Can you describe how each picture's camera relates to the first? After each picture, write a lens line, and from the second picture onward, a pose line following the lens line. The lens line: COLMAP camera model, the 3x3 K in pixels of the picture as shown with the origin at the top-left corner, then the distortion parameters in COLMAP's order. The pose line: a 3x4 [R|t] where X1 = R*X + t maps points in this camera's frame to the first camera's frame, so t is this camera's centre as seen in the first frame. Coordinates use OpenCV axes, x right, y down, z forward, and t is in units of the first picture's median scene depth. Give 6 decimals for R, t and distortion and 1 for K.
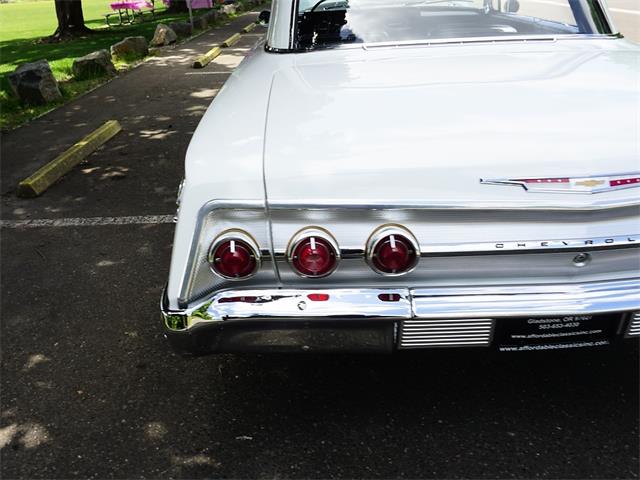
lens RADIAL K [[570.9, 0, 324.0], [0, 570.9, 219.3], [0, 0, 1]] dist [0.017939, 0.000491]
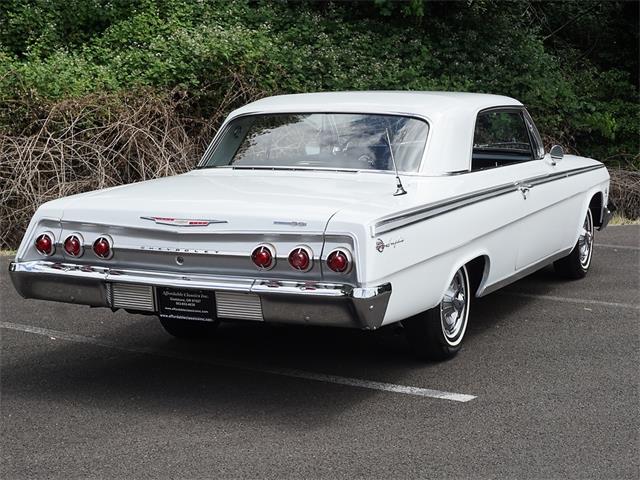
lens RADIAL K [[1369.7, 0, 319.7], [0, 1369.7, 240.3], [0, 0, 1]] dist [0.083670, 0.000000]
pose [[0.869075, 0.088524, -0.486695, 2.969836], [-0.220464, 0.950059, -0.220870, 0.884976], [0.442837, 0.299251, 0.845189, -2.668516]]
